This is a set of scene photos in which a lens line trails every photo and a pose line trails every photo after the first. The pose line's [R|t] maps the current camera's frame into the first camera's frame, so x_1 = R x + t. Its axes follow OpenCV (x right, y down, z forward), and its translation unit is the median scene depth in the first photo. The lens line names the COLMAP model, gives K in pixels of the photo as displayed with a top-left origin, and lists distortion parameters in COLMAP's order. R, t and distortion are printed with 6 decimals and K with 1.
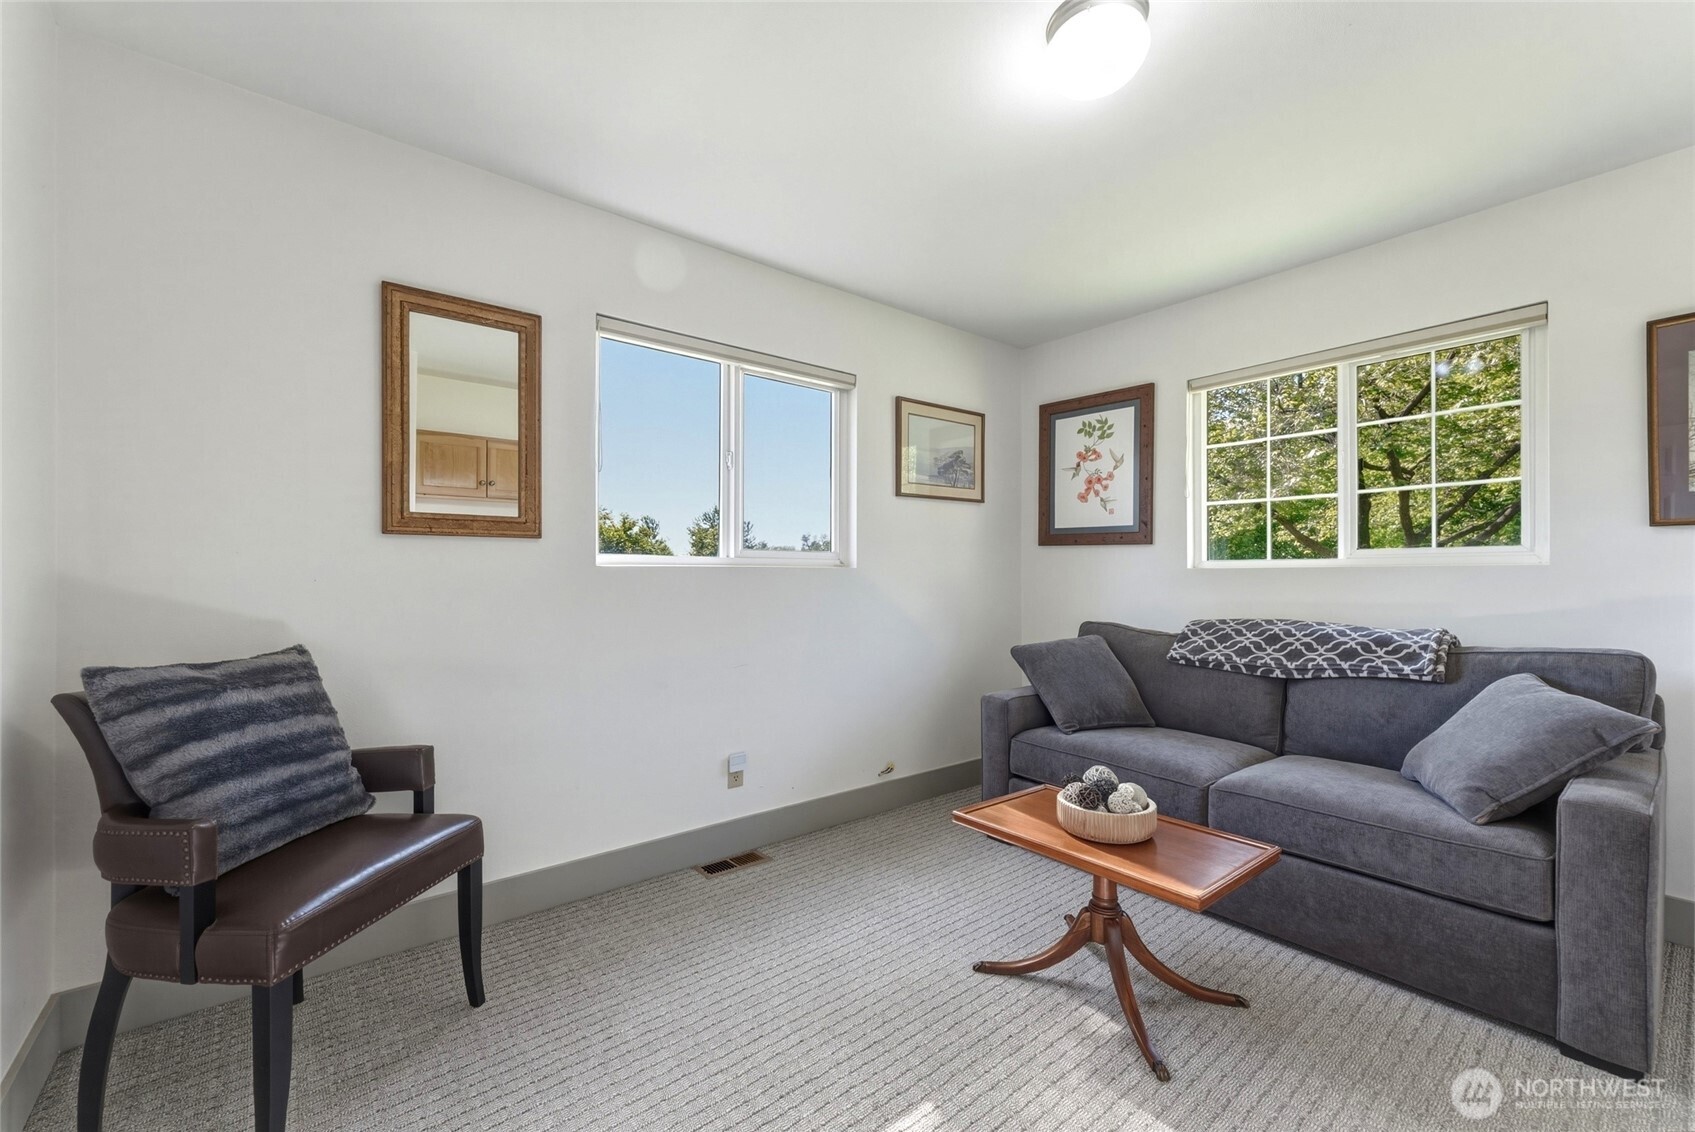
lens RADIAL K [[687.0, 0, 841.9], [0, 687.0, 570.4], [0, 0, 1]] dist [0.000593, 0.000005]
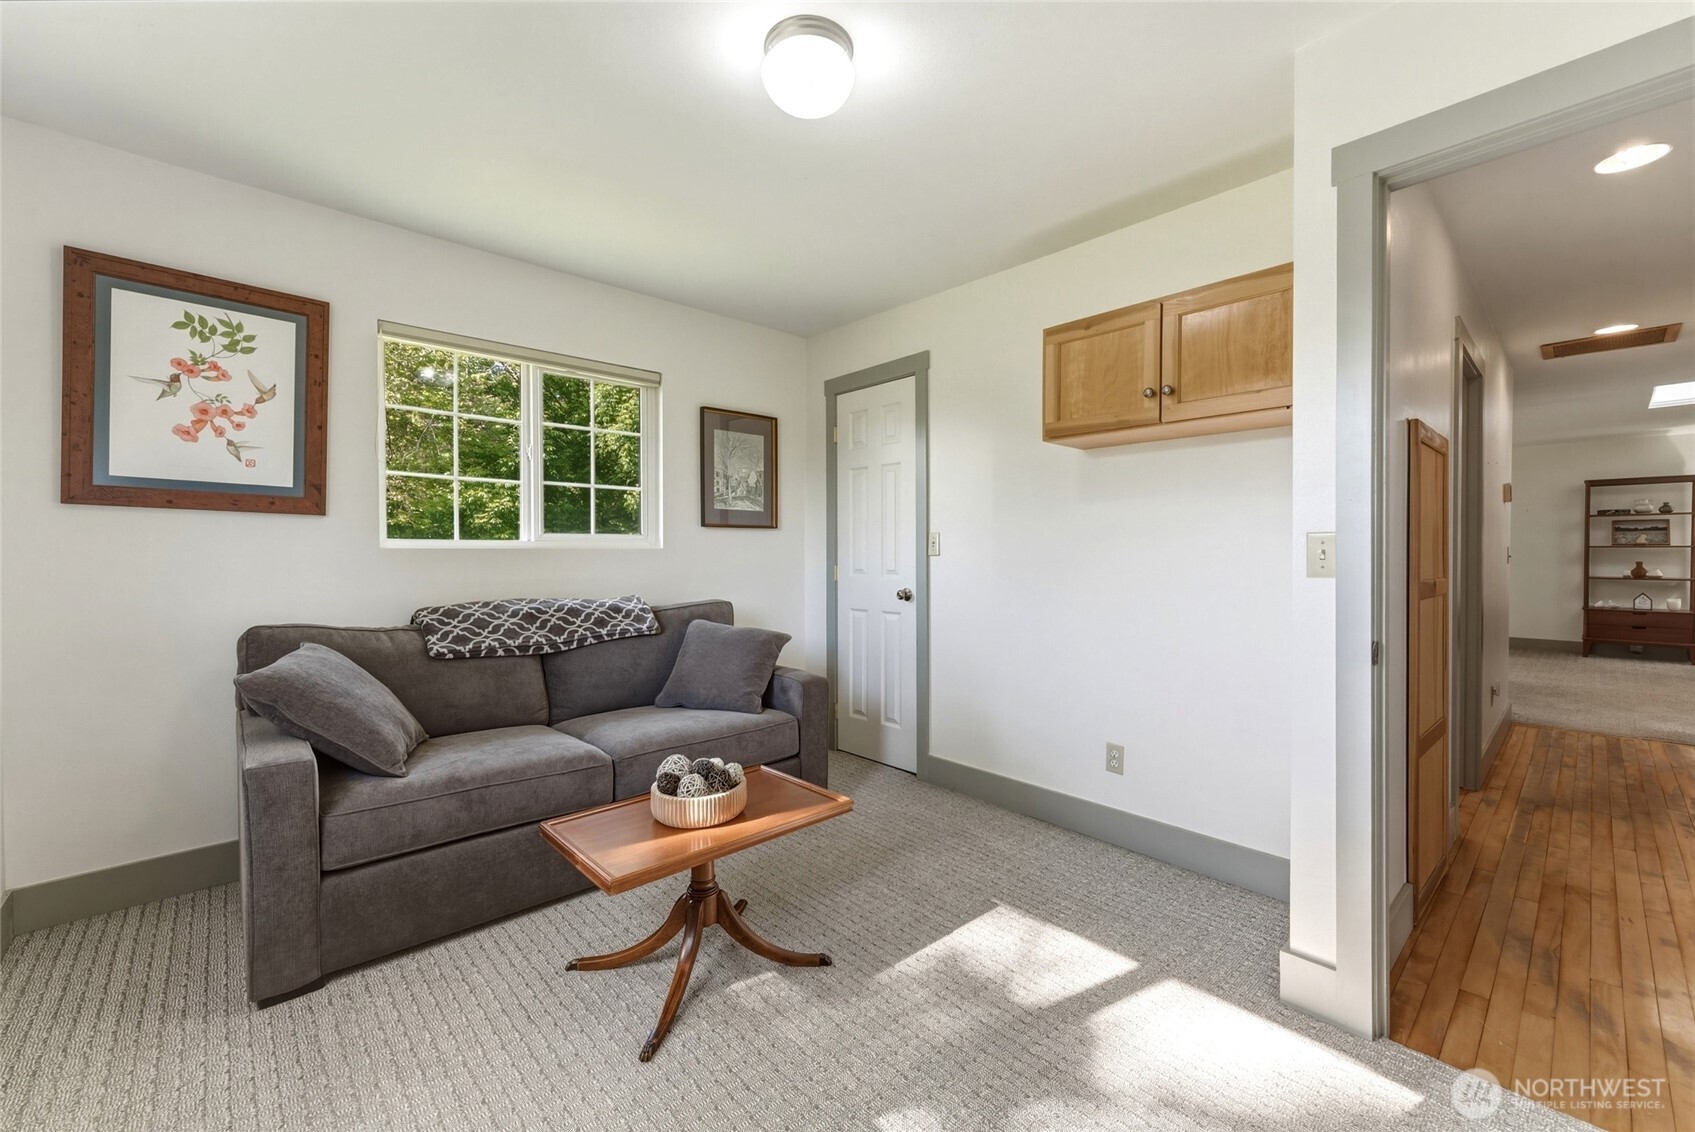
lens RADIAL K [[687.0, 0, 842.4], [0, 687.0, 558.1], [0, 0, 1]] dist [0.000593, 0.000005]
pose [[-0.069259, -0.005798, 0.997582, -0.385085], [-0.005715, 0.999969, 0.005415, 0.001746], [-0.997582, -0.005326, -0.069290, 0.537341]]
